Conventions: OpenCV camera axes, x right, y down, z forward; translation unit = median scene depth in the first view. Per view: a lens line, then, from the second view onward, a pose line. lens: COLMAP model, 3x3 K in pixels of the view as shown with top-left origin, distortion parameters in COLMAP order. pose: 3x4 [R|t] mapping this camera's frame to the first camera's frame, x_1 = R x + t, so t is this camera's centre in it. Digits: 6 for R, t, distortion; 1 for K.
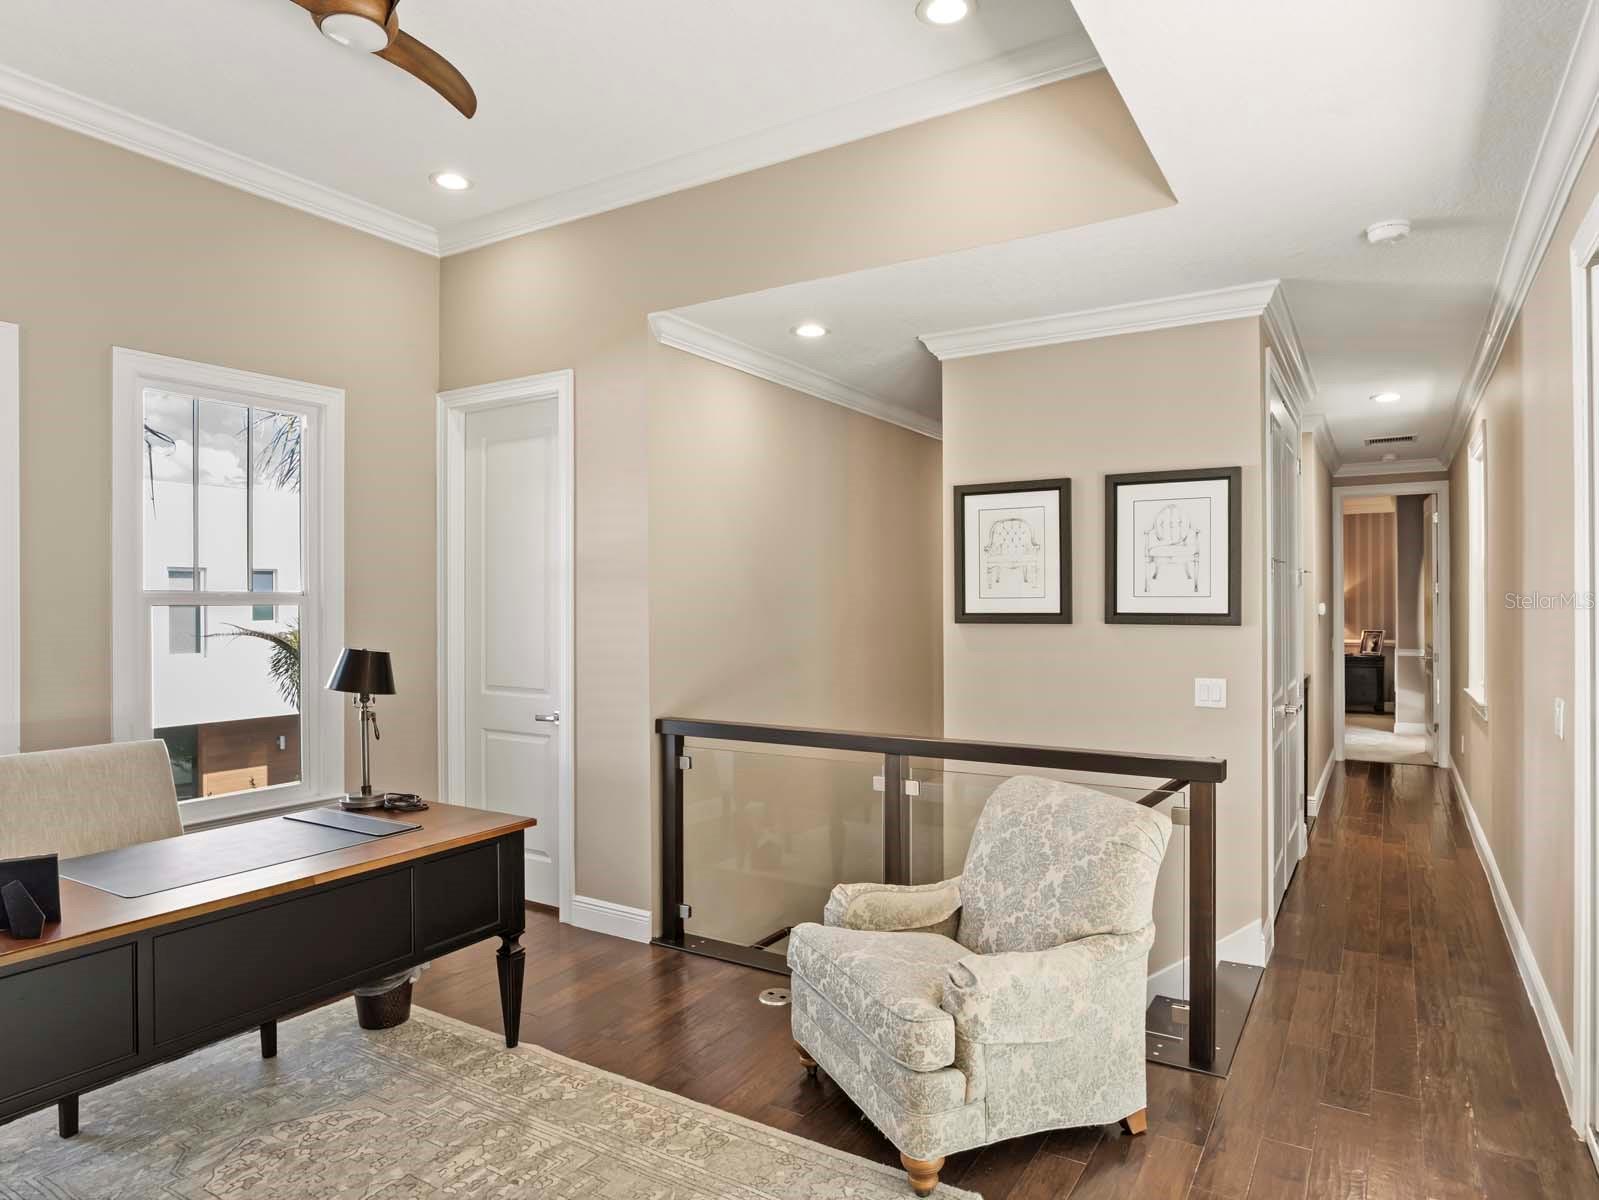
lens RADIAL K [[961.6, 0, 805.1], [0, 961.6, 599.7], [0, 0, 1]] dist [0.001011, 0.001048]
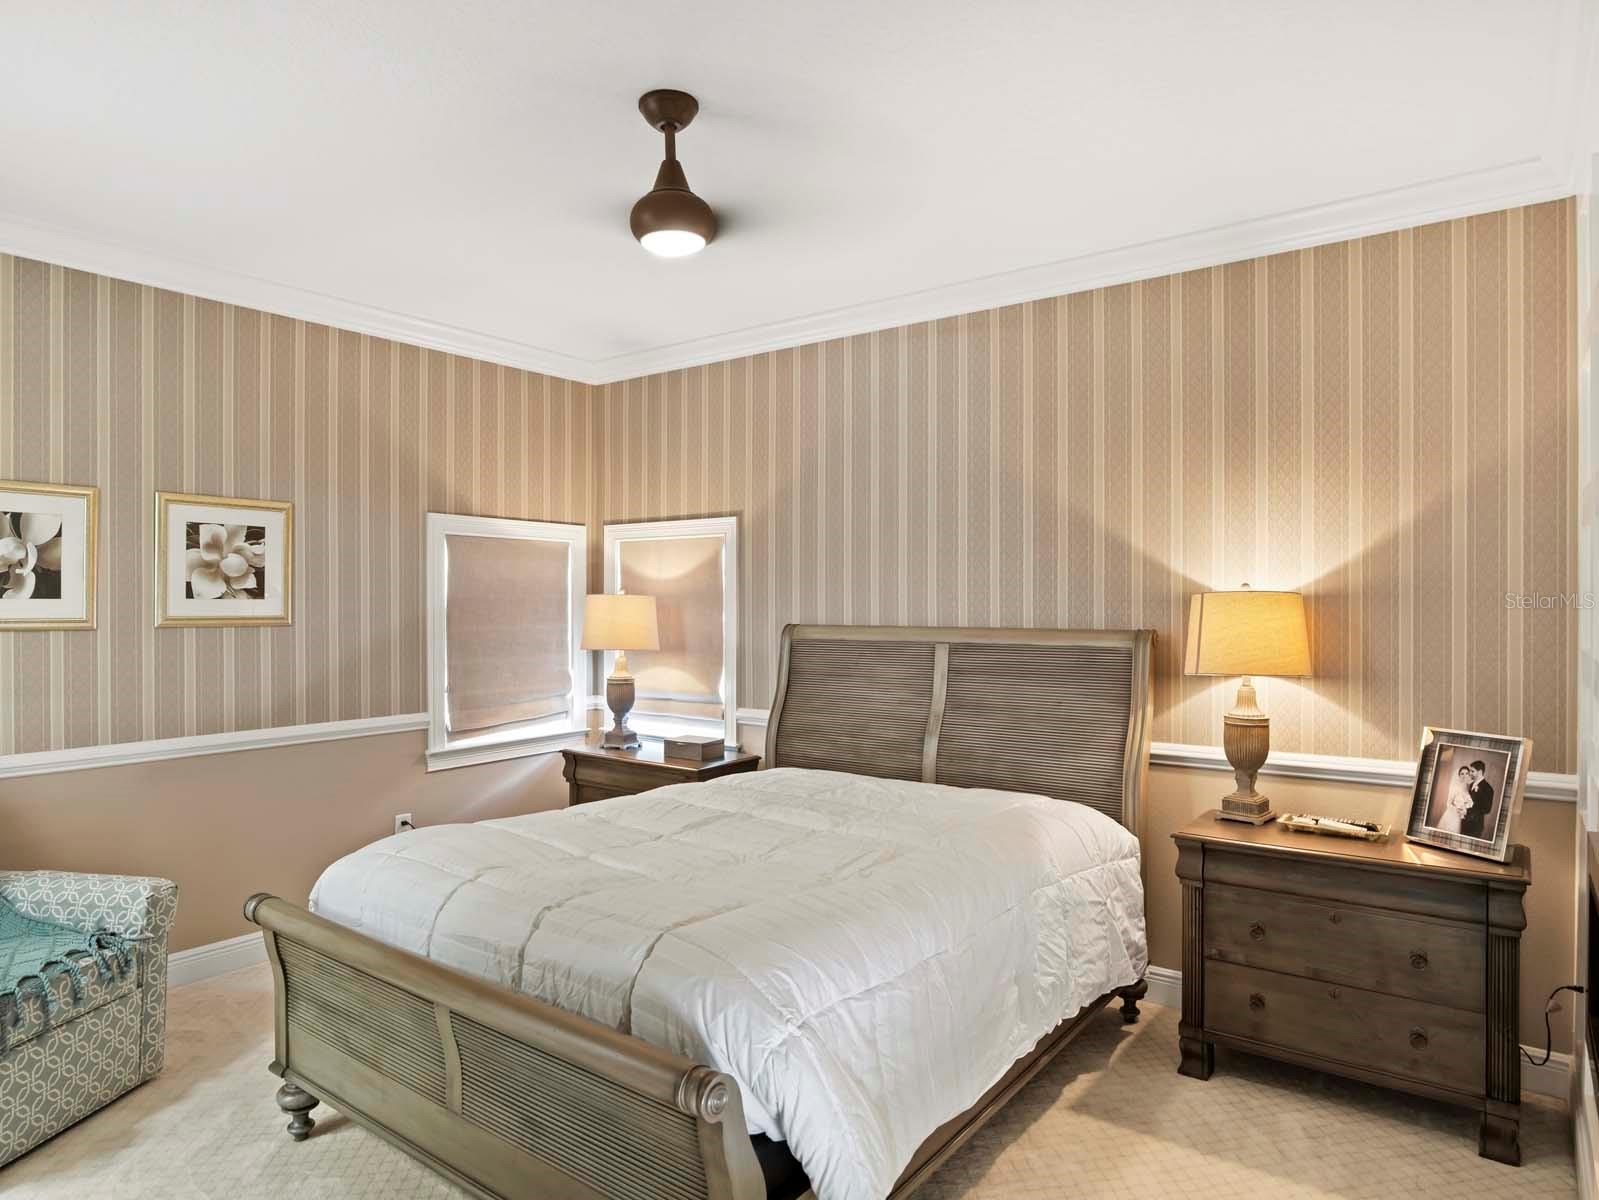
lens RADIAL K [[961.6, 0, 793.9], [0, 961.6, 604.2], [0, 0, 1]] dist [0.001011, 0.001048]
pose [[0.995142, 0.002127, -0.098424, 0.457343], [-0.002407, 0.999993, -0.002718, 0.004584], [0.098417, 0.002941, 0.995141, 0.765216]]
